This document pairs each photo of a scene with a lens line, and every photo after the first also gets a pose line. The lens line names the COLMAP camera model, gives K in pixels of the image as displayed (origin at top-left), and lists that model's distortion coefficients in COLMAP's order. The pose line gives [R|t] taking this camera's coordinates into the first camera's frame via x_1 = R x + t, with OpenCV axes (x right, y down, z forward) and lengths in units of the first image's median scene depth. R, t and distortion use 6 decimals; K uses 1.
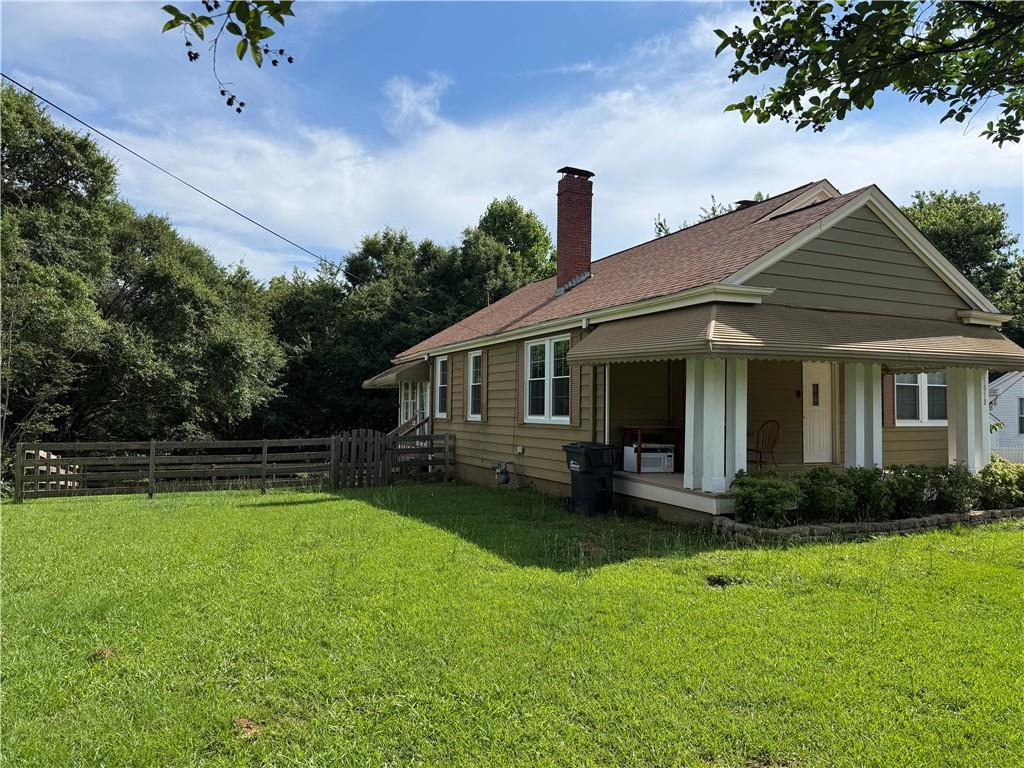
lens RADIAL K [[714.4, 0, 512.0], [0, 714.4, 384.0], [0, 0, 1]] dist [-0.025331, -0.001194]
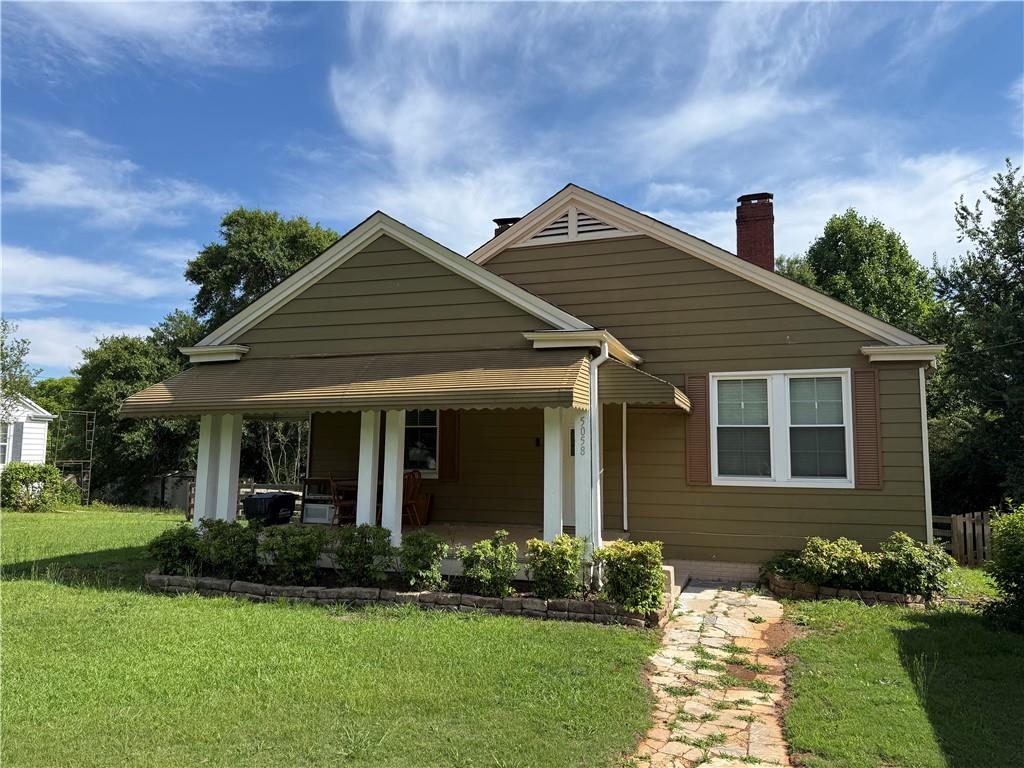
lens RADIAL K [[714.4, 0, 512.0], [0, 714.4, 384.0], [0, 0, 1]] dist [-0.025331, -0.001194]
pose [[0.734088, -0.069771, -0.675460, 0.864067], [0.028181, 0.996981, -0.072355, 0.003786], [0.678469, 0.034079, 0.733838, 0.322579]]
